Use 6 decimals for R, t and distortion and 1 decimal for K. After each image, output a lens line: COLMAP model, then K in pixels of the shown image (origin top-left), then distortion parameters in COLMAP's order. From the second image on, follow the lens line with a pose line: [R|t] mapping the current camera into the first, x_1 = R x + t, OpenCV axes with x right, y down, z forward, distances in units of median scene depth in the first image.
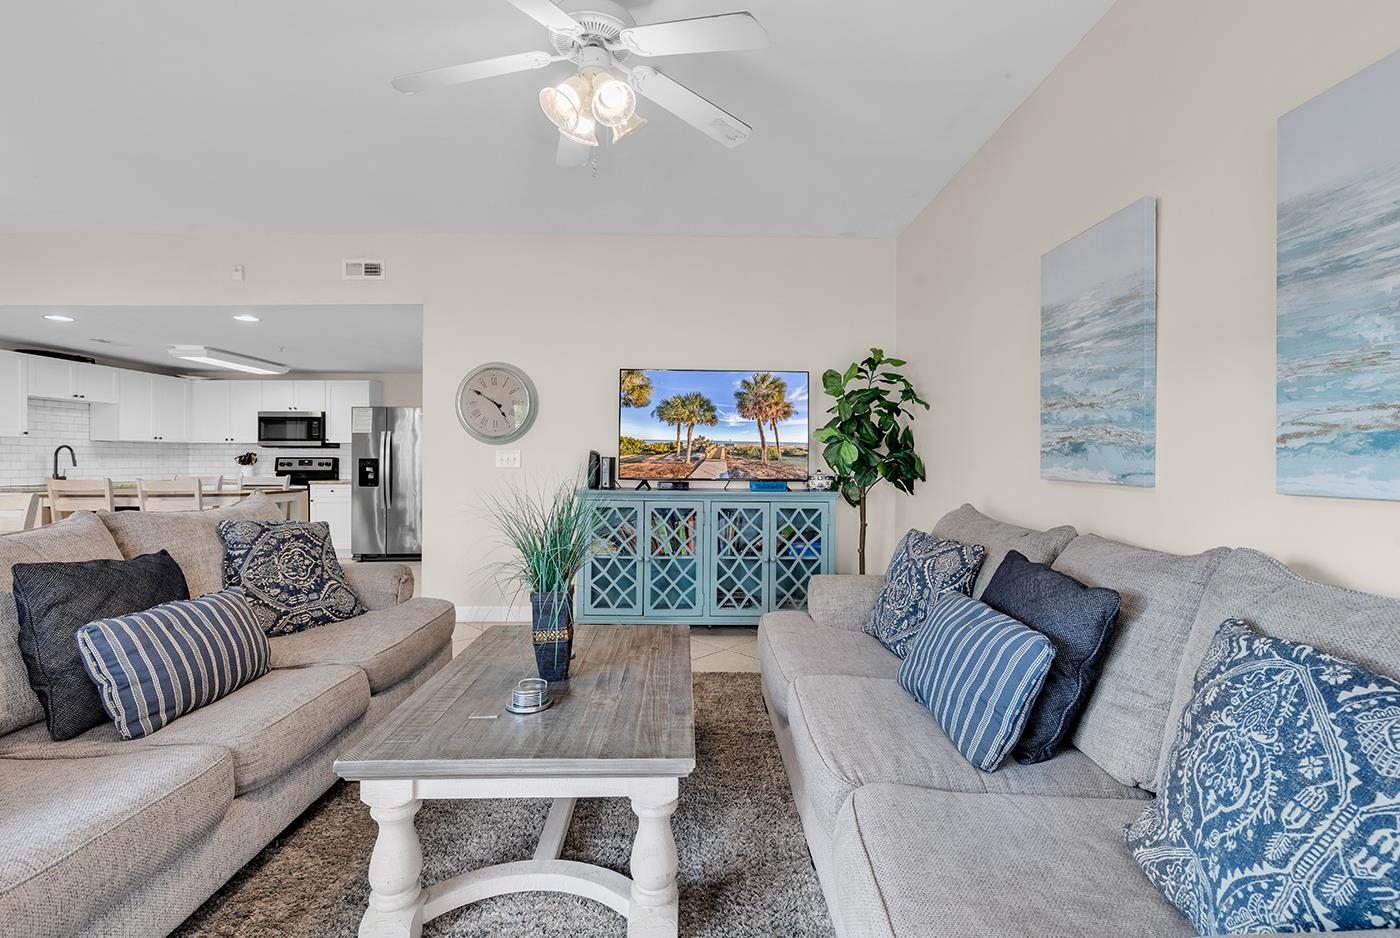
lens RADIAL K [[615.9, 0, 700.2], [0, 615.9, 462.1], [0, 0, 1]] dist [-0.000027, -0.000119]
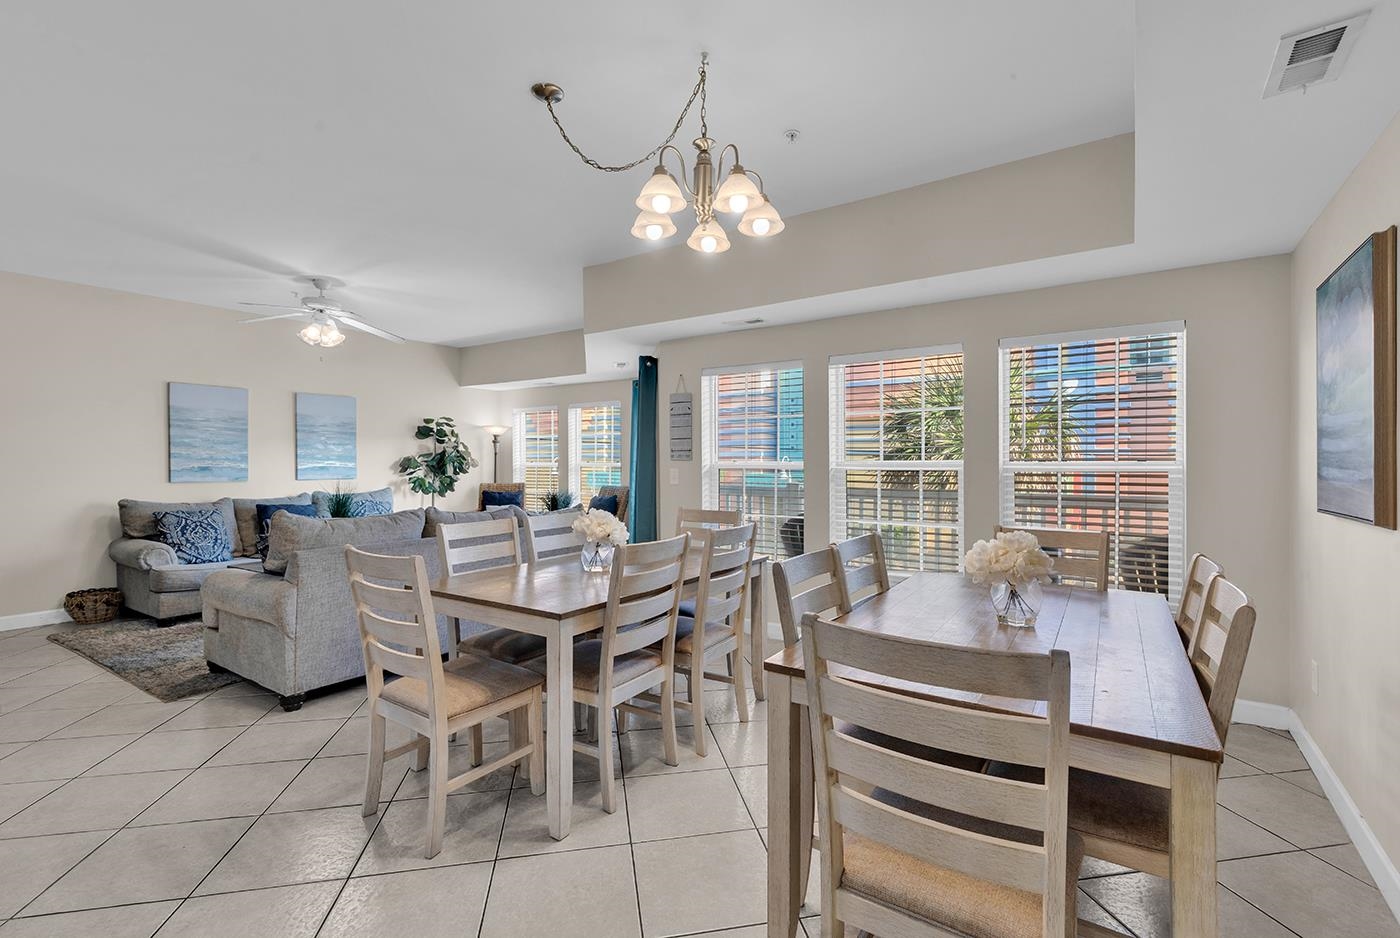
lens RADIAL K [[615.9, 0, 700.2], [0, 615.9, 462.1], [0, 0, 1]] dist [-0.000027, -0.000119]
pose [[-0.808156, -0.004310, 0.588952, -2.729405], [0.000749, 0.999965, 0.008346, -0.076157], [-0.588967, 0.007186, -0.808125, 1.995740]]
